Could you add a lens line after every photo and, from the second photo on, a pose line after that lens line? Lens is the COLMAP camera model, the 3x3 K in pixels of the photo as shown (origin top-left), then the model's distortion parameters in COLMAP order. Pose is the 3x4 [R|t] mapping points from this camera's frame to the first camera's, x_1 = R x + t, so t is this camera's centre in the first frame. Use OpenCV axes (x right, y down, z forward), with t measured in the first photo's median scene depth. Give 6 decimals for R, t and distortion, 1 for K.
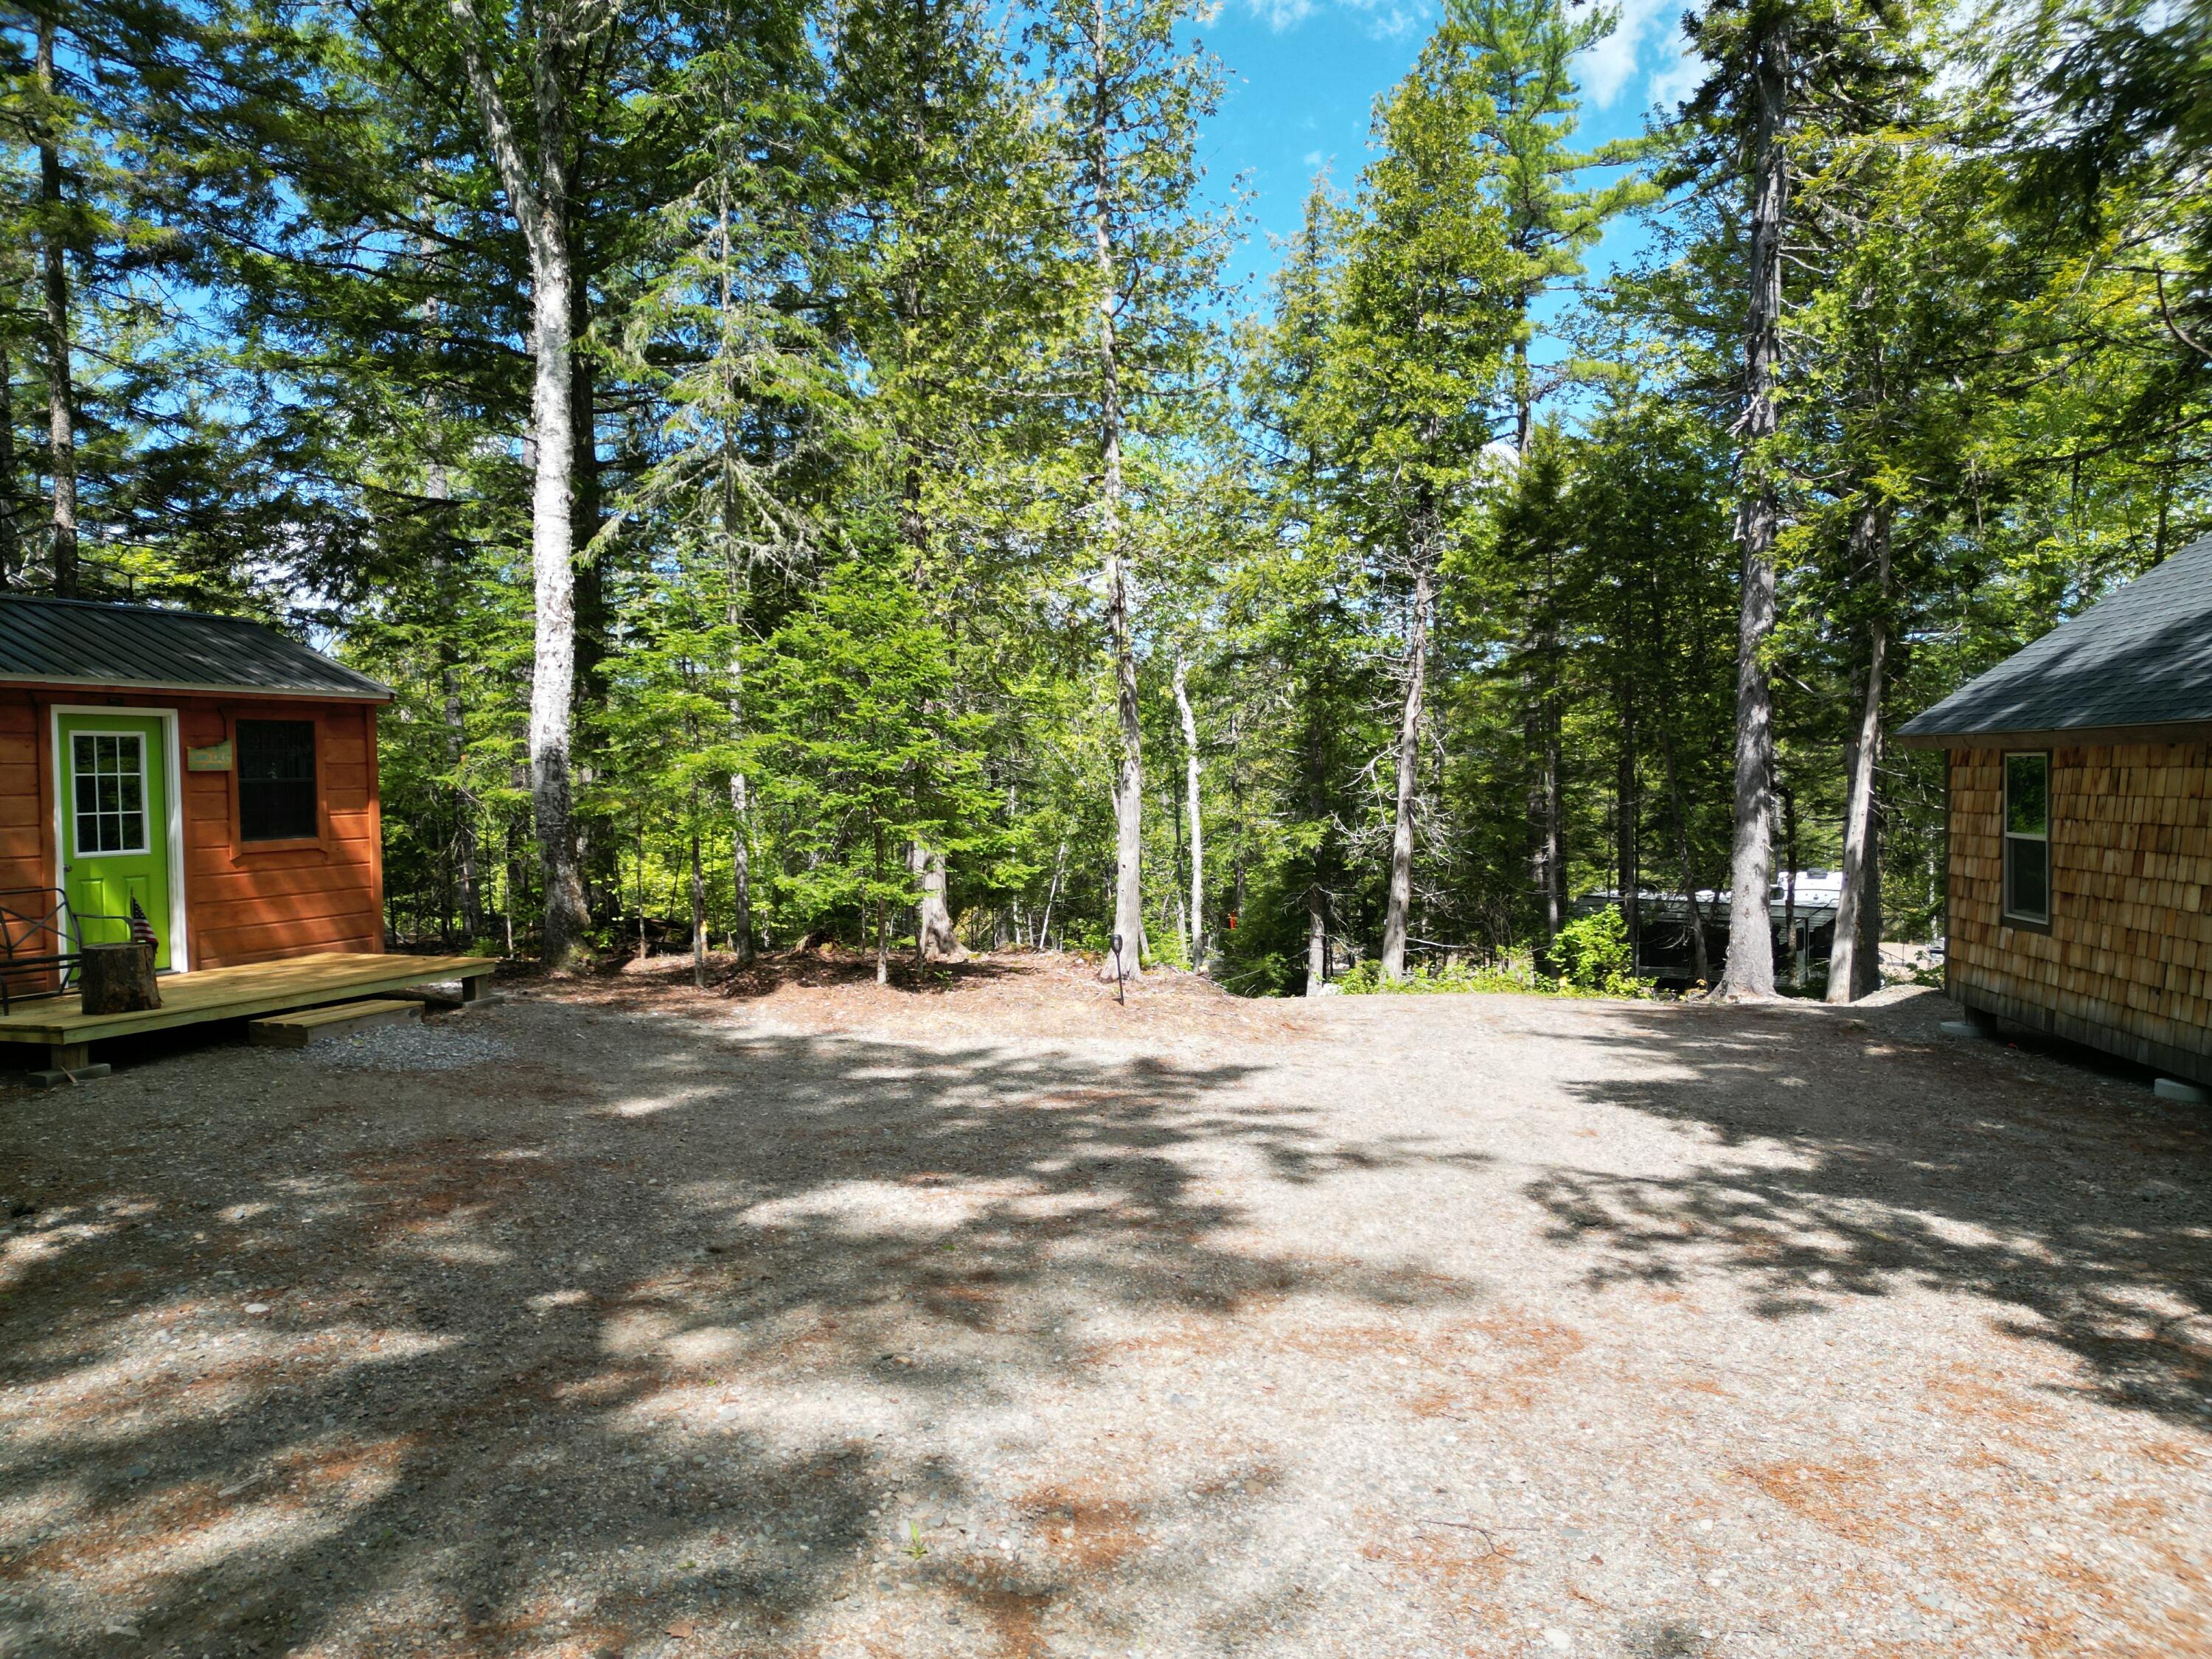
lens RADIAL K [[1559.8, 0, 1095.9], [0, 1559.8, 814.7], [0, 0, 1]] dist [0.045565, -0.020191]
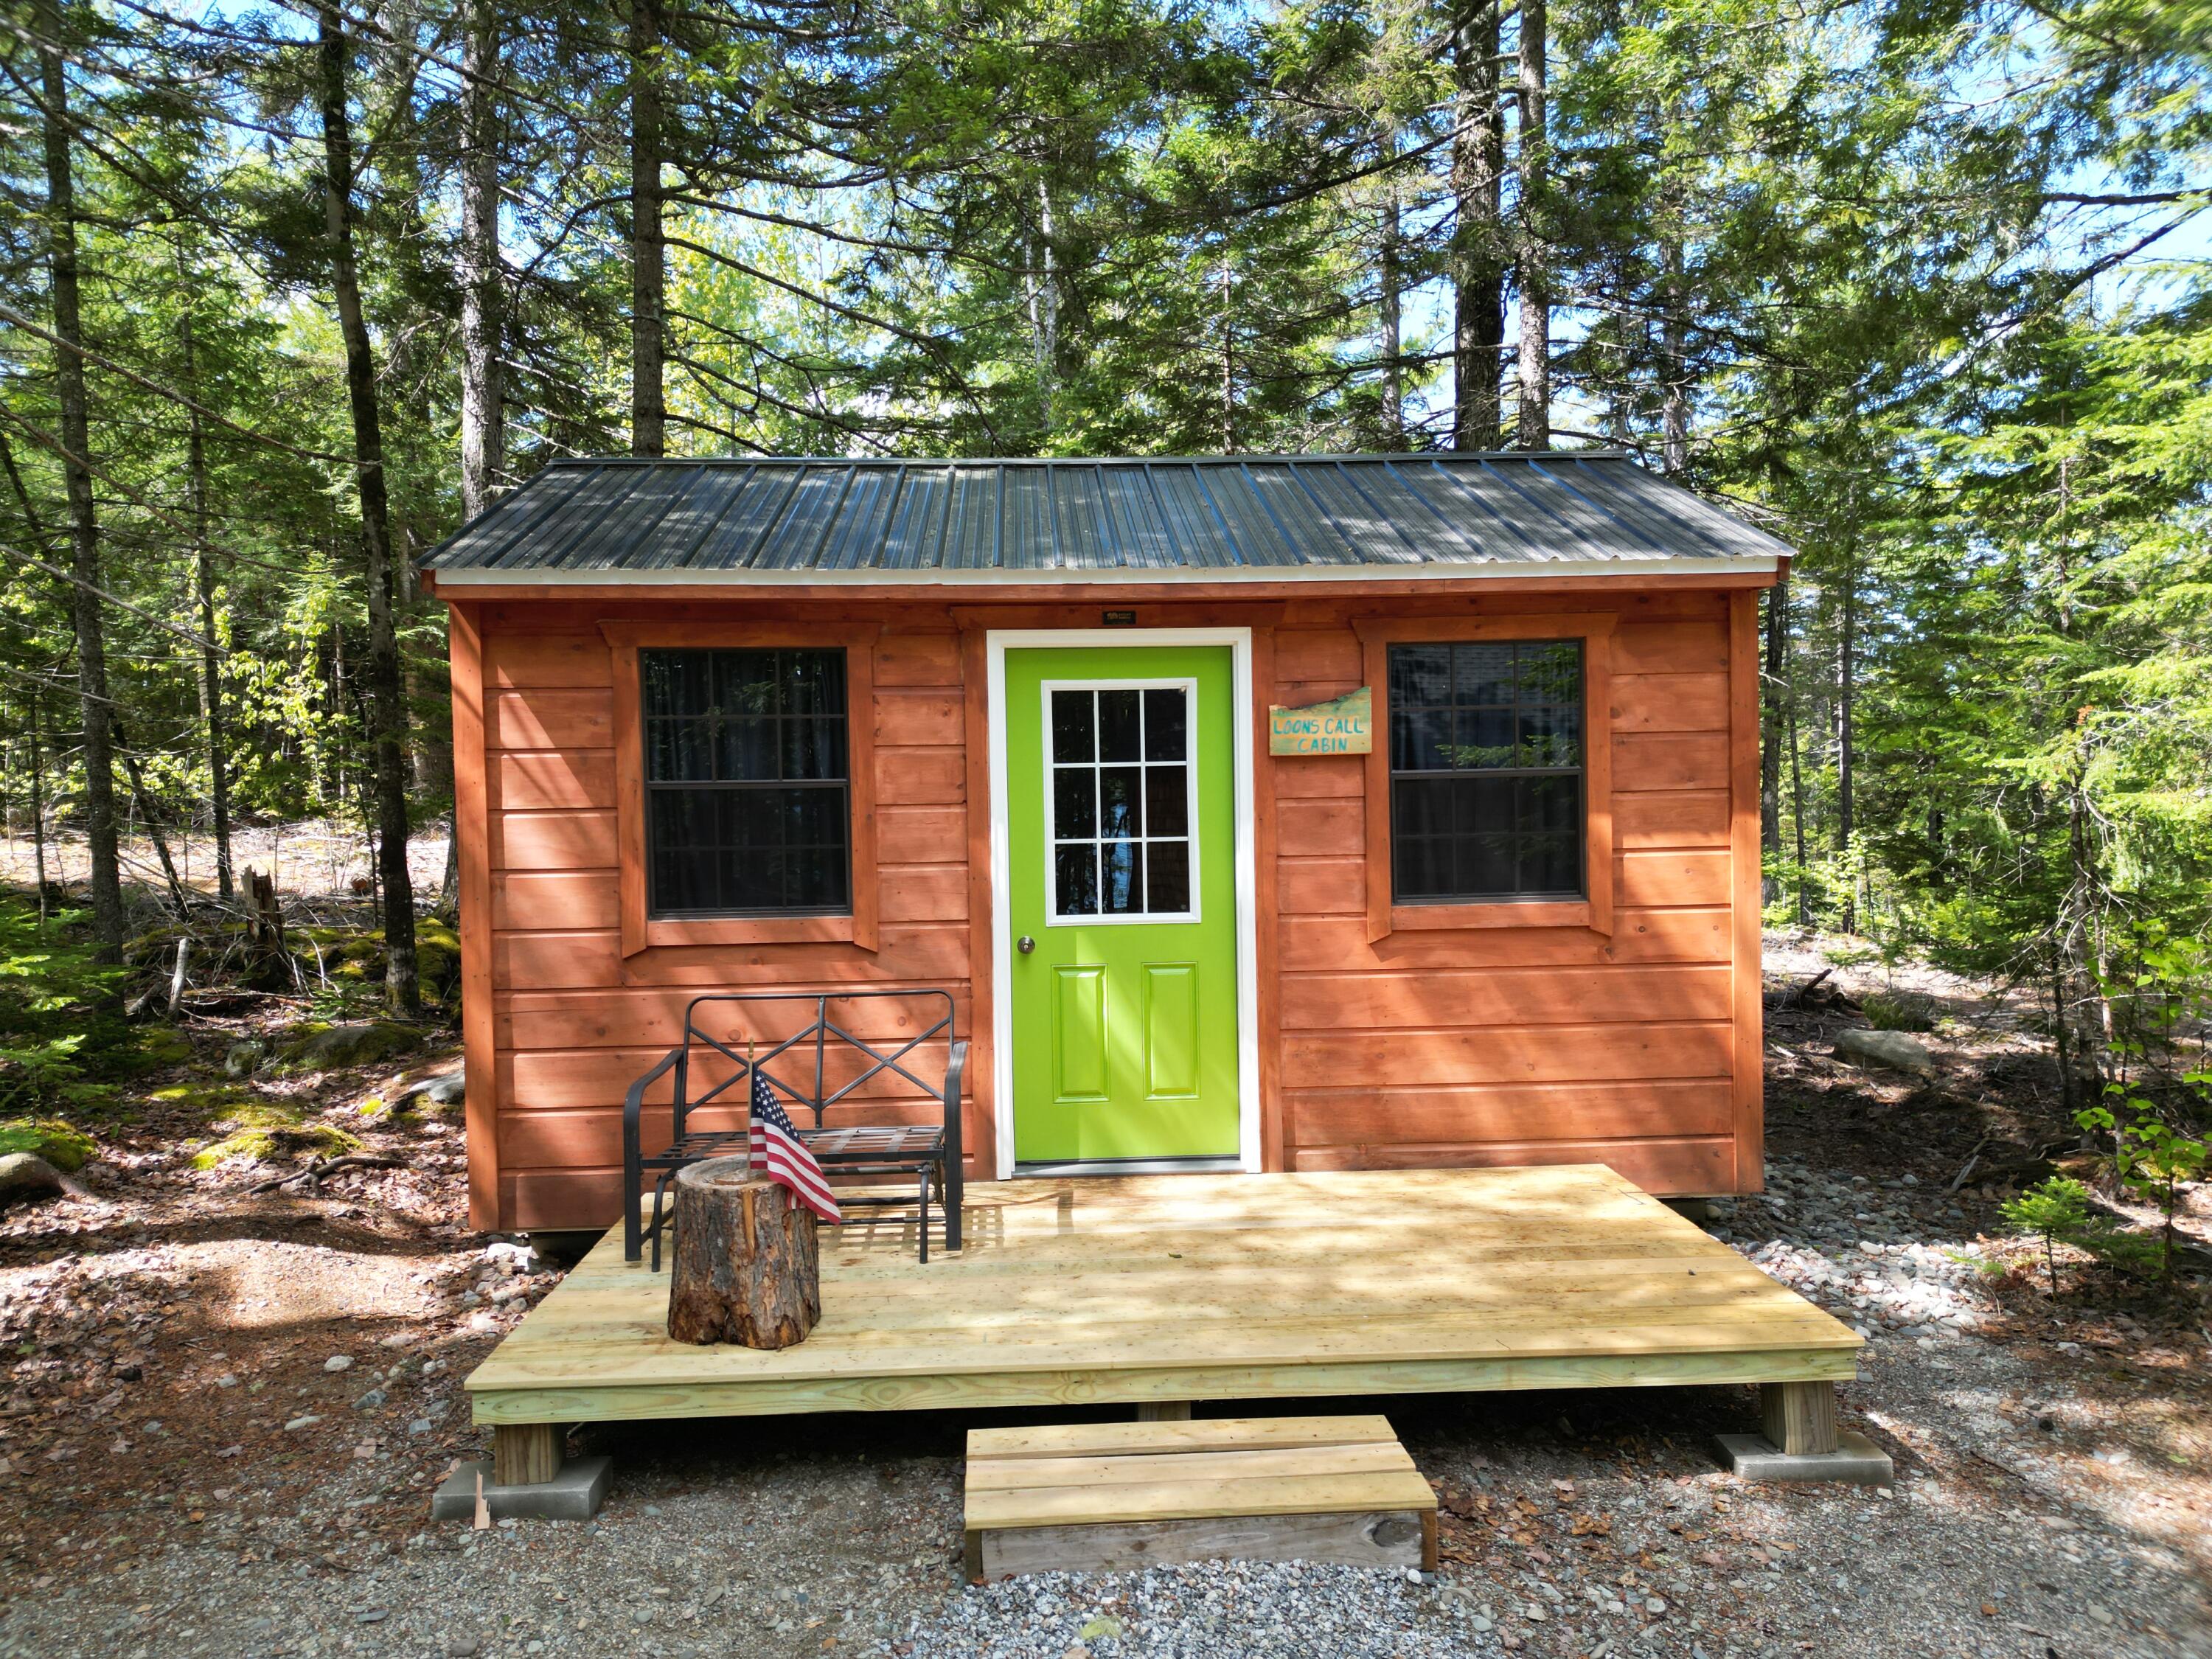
lens RADIAL K [[1559.8, 0, 1107.2], [0, 1559.8, 839.3], [0, 0, 1]] dist [0.045565, -0.020191]
pose [[0.405079, 0.032776, -0.913694, -0.158603], [-0.012201, 0.999462, 0.030443, -0.015794], [0.914200, -0.001183, 0.405261, 0.755087]]
